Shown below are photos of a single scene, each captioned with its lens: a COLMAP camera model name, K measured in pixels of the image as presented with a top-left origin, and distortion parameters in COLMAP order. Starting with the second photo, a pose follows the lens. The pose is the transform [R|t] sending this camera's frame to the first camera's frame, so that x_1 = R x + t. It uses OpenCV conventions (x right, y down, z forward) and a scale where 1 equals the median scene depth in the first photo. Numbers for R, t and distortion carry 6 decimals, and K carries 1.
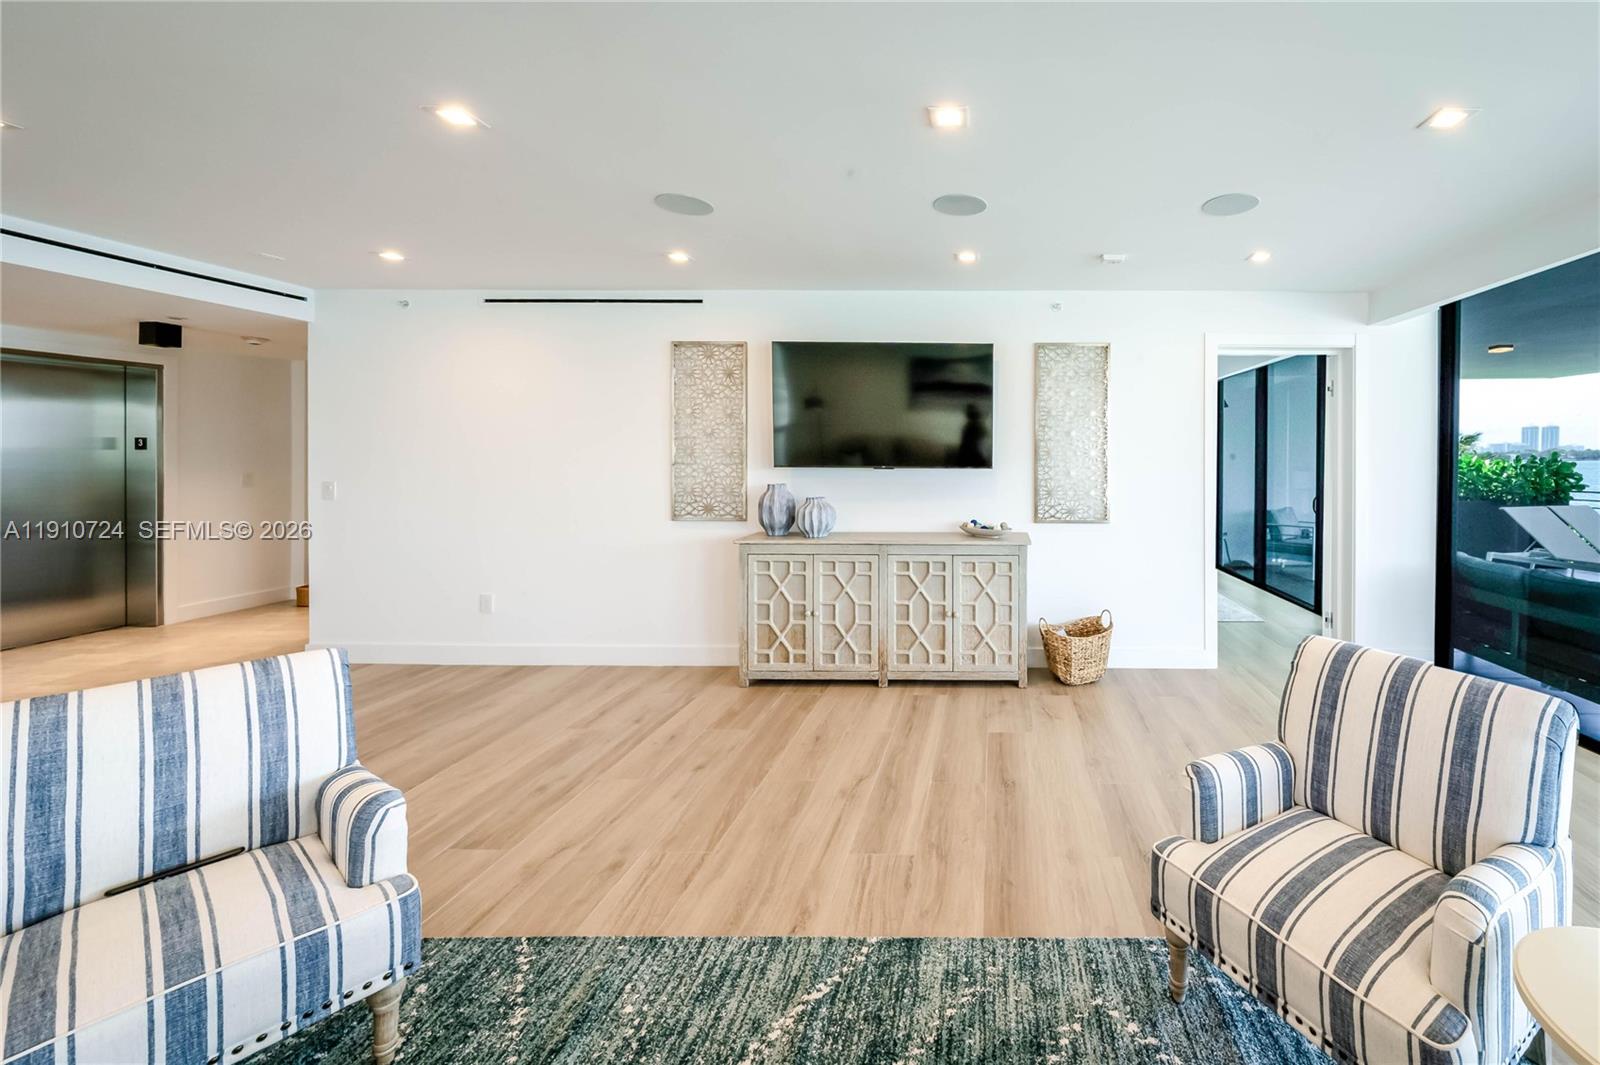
lens RADIAL K [[552.3, 0, 800.7], [0, 552.3, 475.0], [0, 0, 1]] dist [-0.001789, -0.000207]
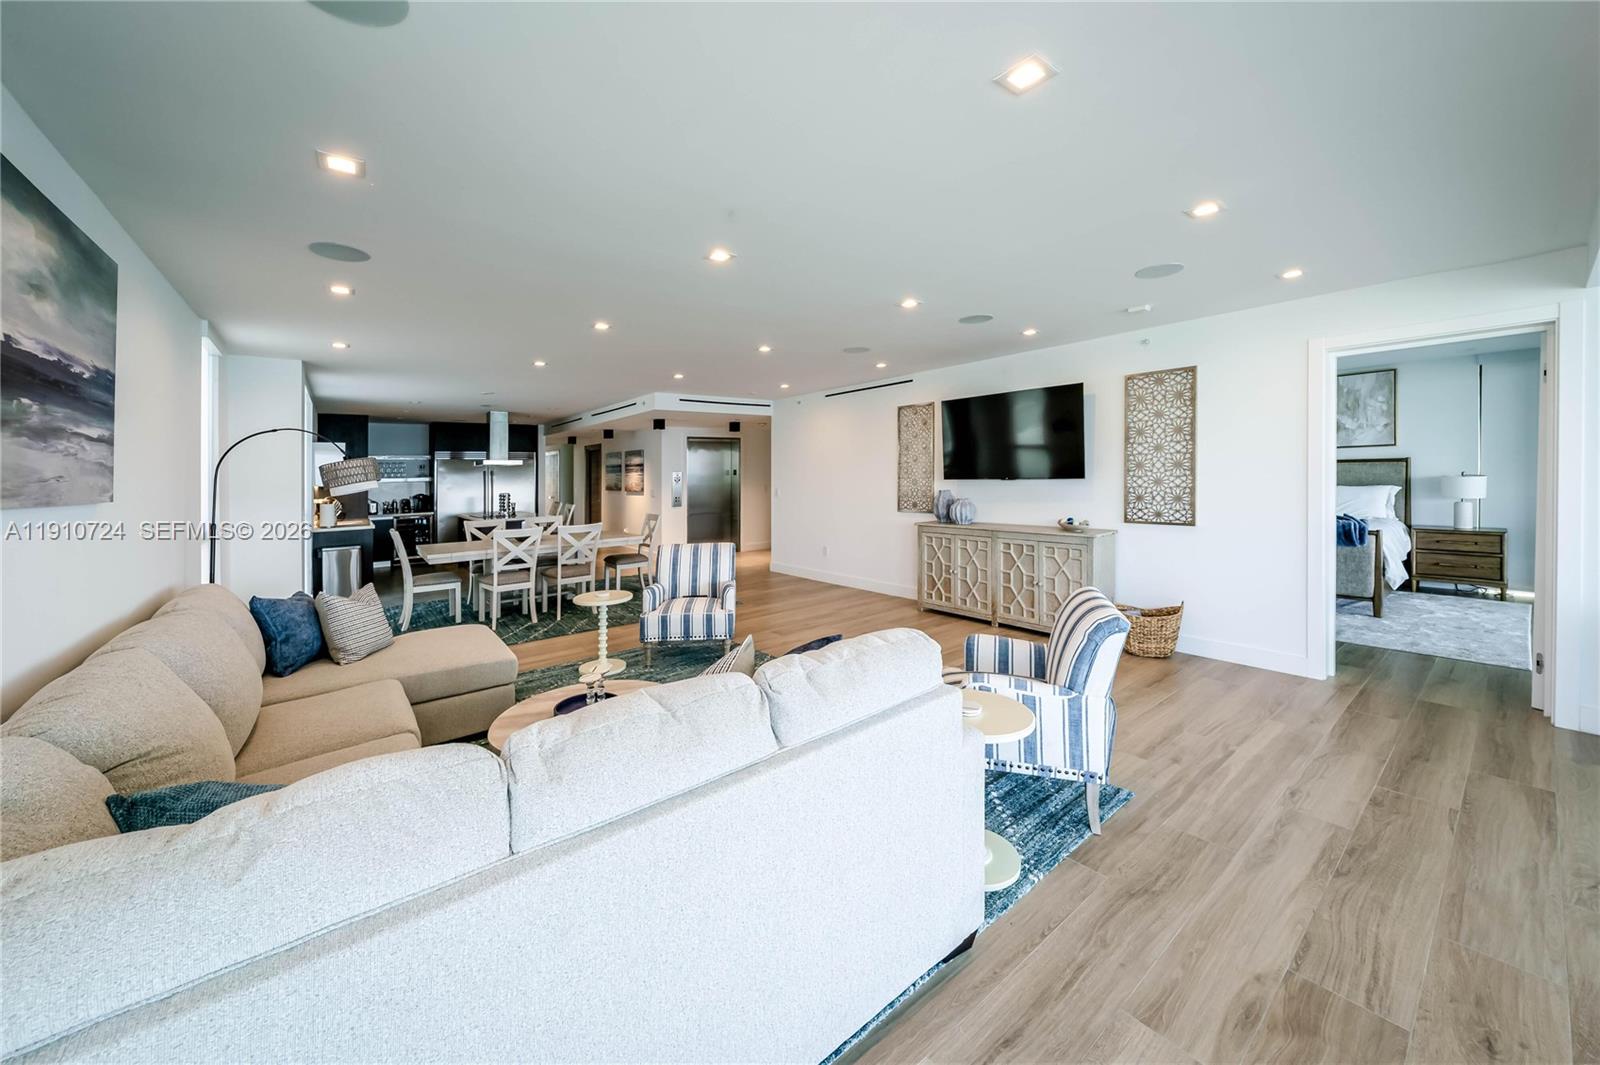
lens RADIAL K [[567.1, 0, 793.0], [0, 567.1, 480.8], [0, 0, 1]] dist [0.001146, 0.000098]
pose [[0.630600, -0.009940, -0.776044, 0.978313], [-0.000365, 0.999914, -0.013104, 0.011263], [0.776108, 0.008547, 0.630542, -0.379635]]
